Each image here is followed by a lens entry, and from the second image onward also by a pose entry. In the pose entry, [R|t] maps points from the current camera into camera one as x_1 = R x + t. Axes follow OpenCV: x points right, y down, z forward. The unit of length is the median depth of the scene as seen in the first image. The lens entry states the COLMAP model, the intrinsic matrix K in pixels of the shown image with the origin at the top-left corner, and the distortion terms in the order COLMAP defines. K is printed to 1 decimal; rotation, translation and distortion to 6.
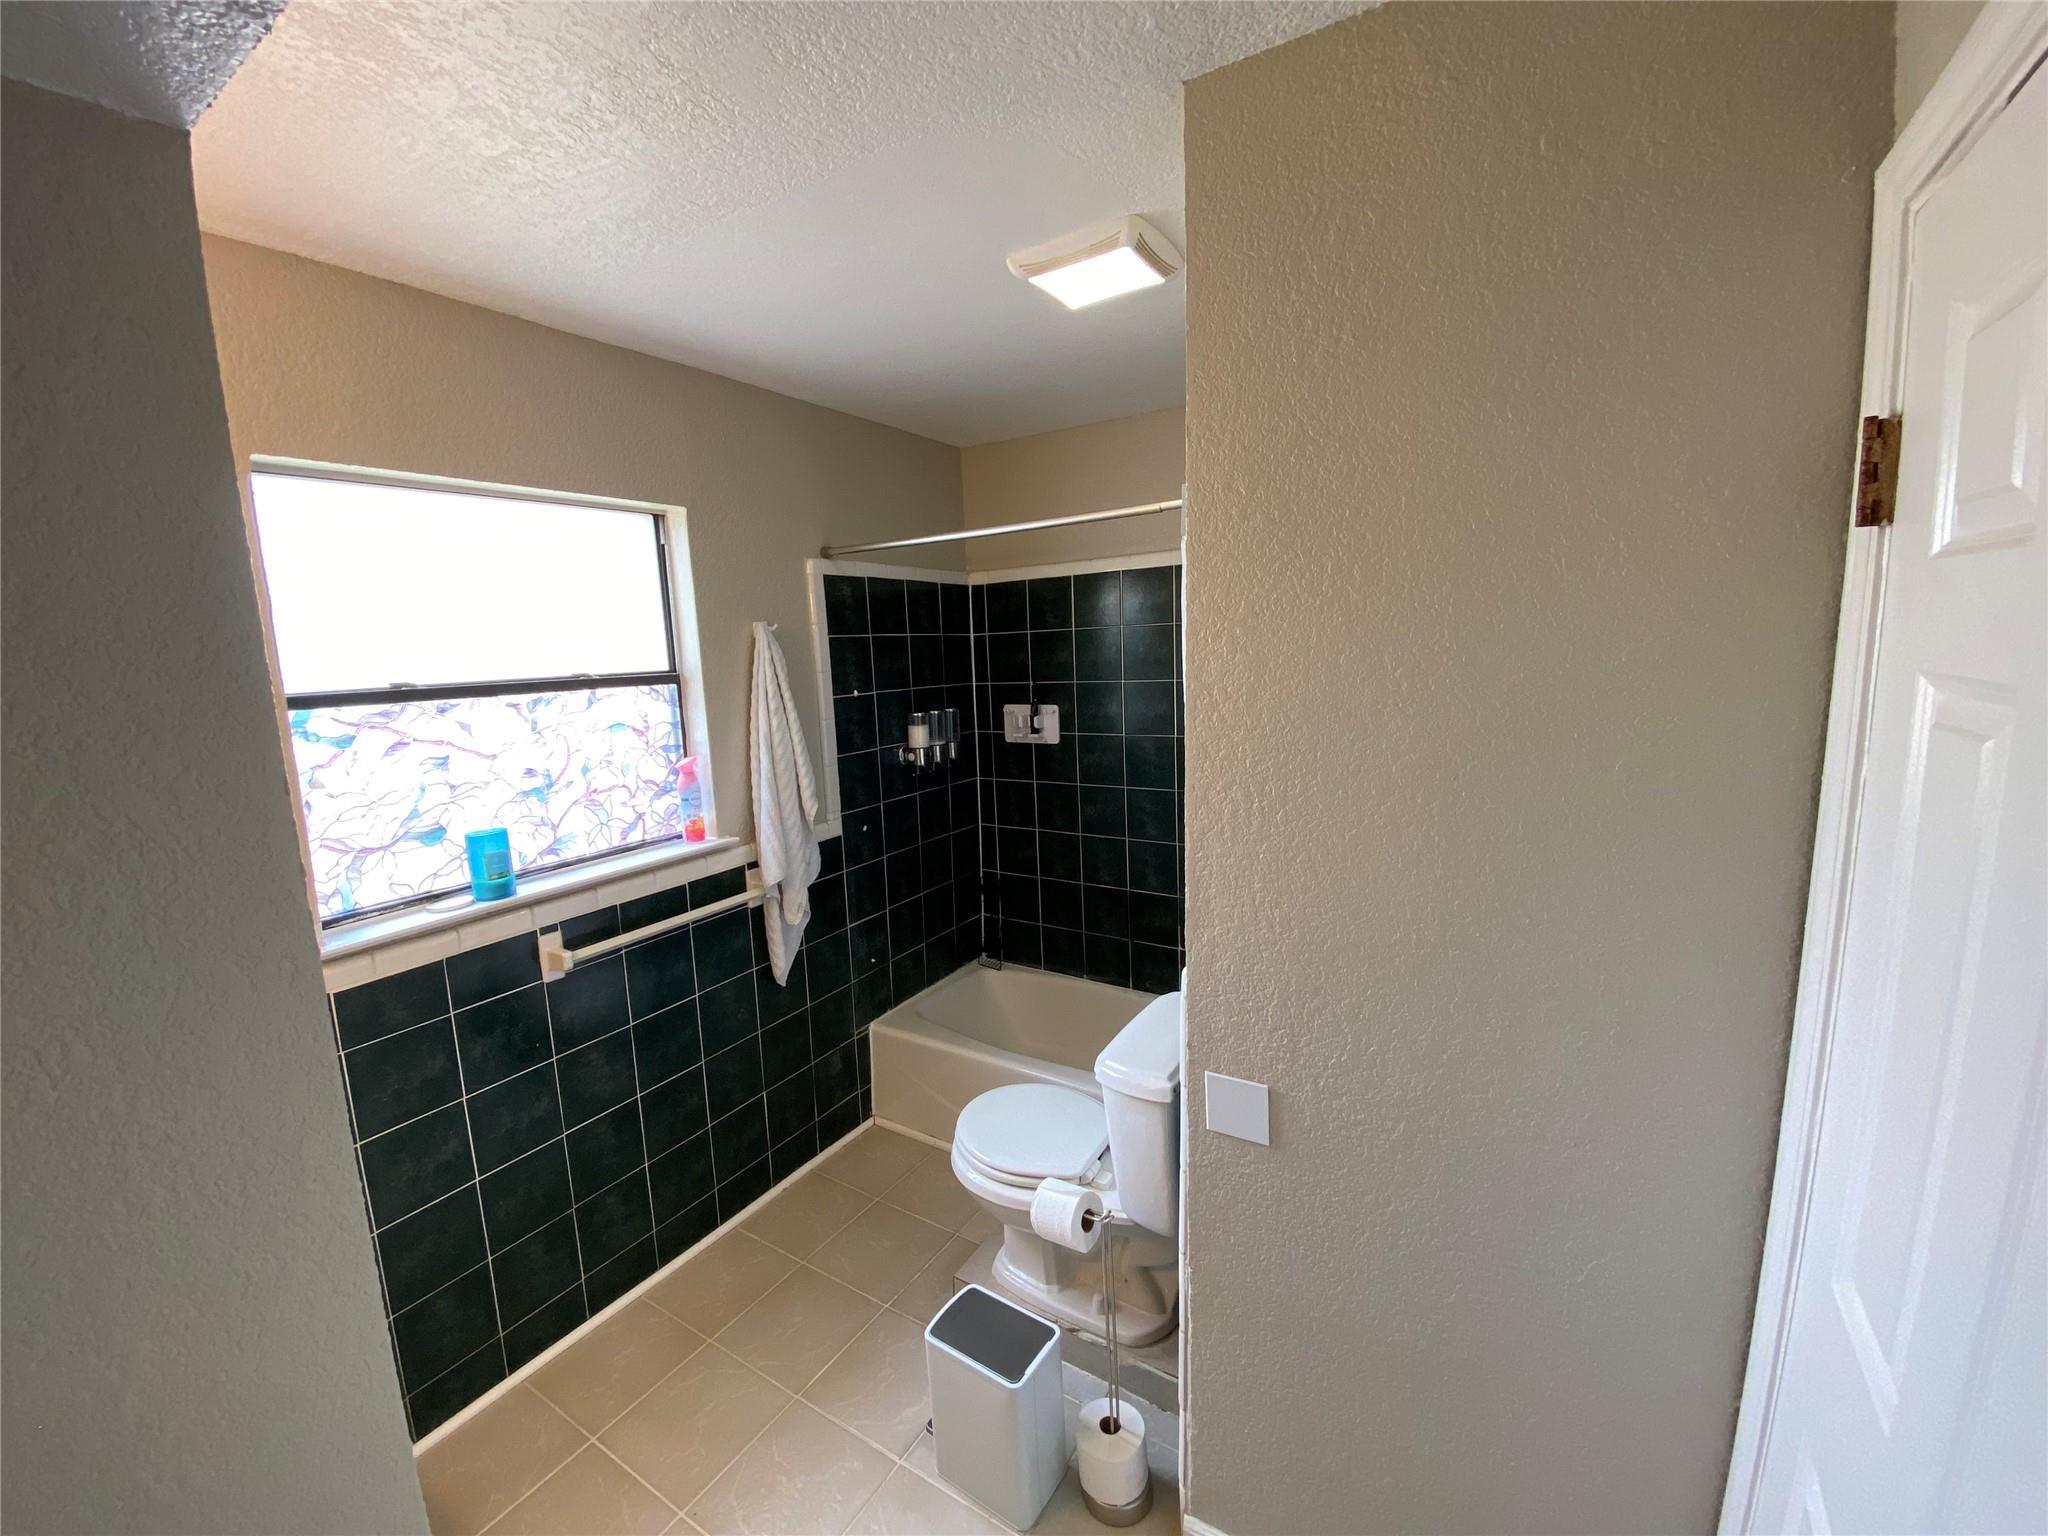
lens RADIAL K [[829.1, 0, 1011.3], [0, 829.1, 771.7], [0, 0, 1]] dist [0.039599, -0.028401]
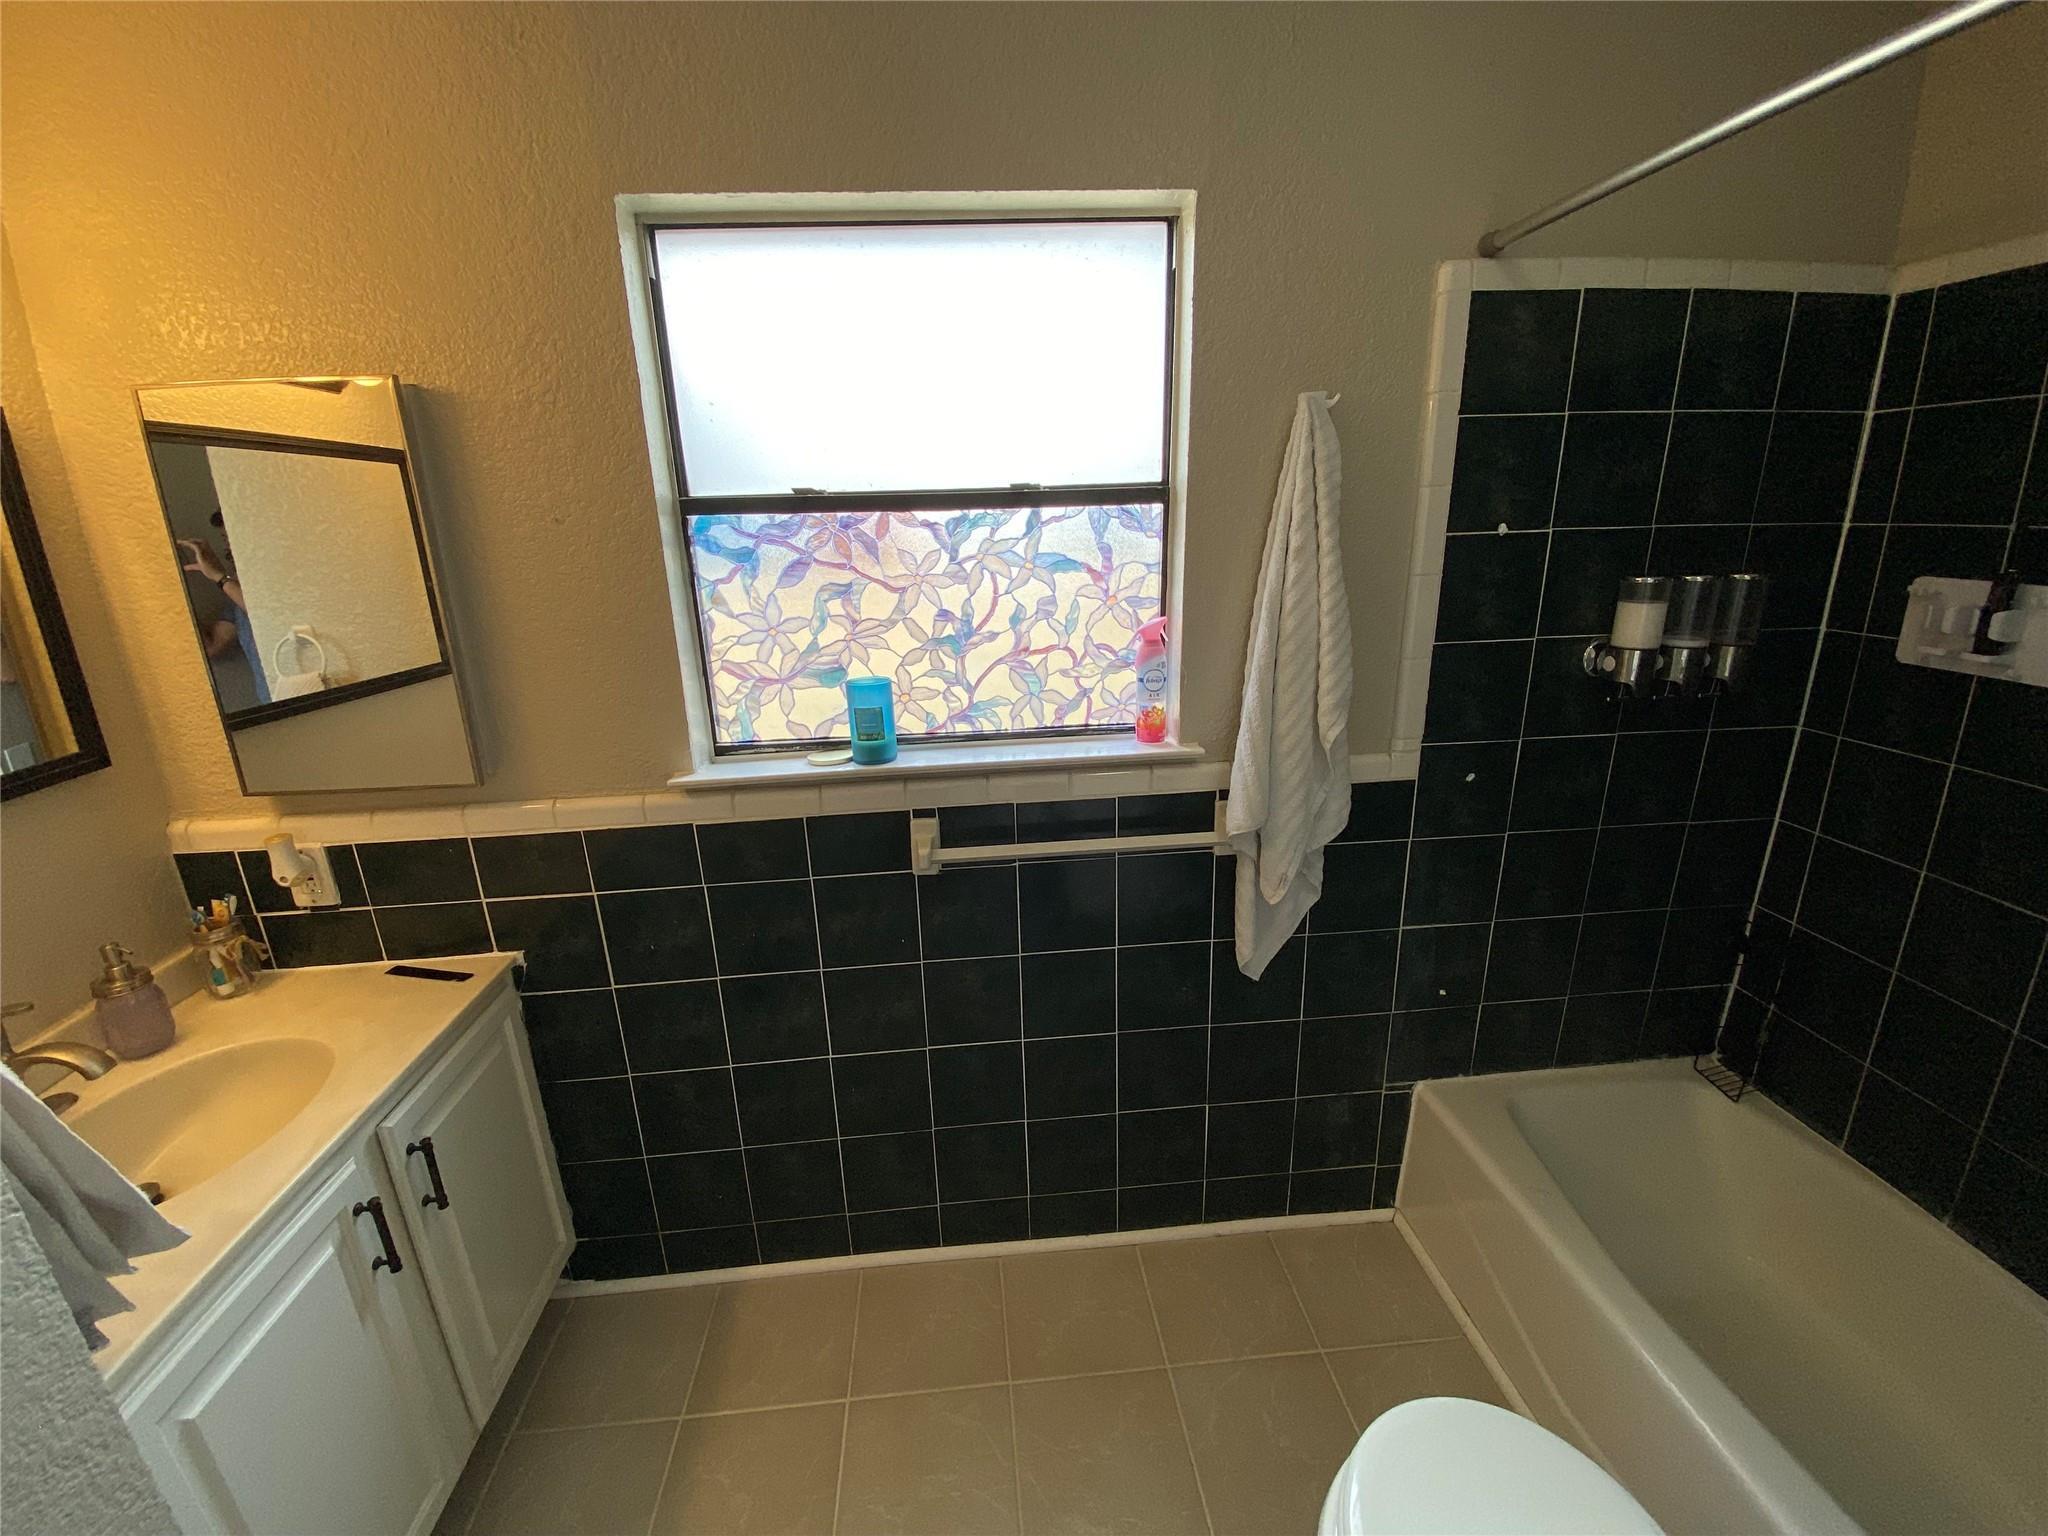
lens RADIAL K [[829.1, 0, 1011.3], [0, 829.1, 771.7], [0, 0, 1]] dist [0.039599, -0.028401]
pose [[0.613461, 0.242792, -0.751477, 0.075113], [-0.117077, 0.969013, 0.217500, -0.028873], [0.780998, -0.045447, 0.622877, 0.485880]]
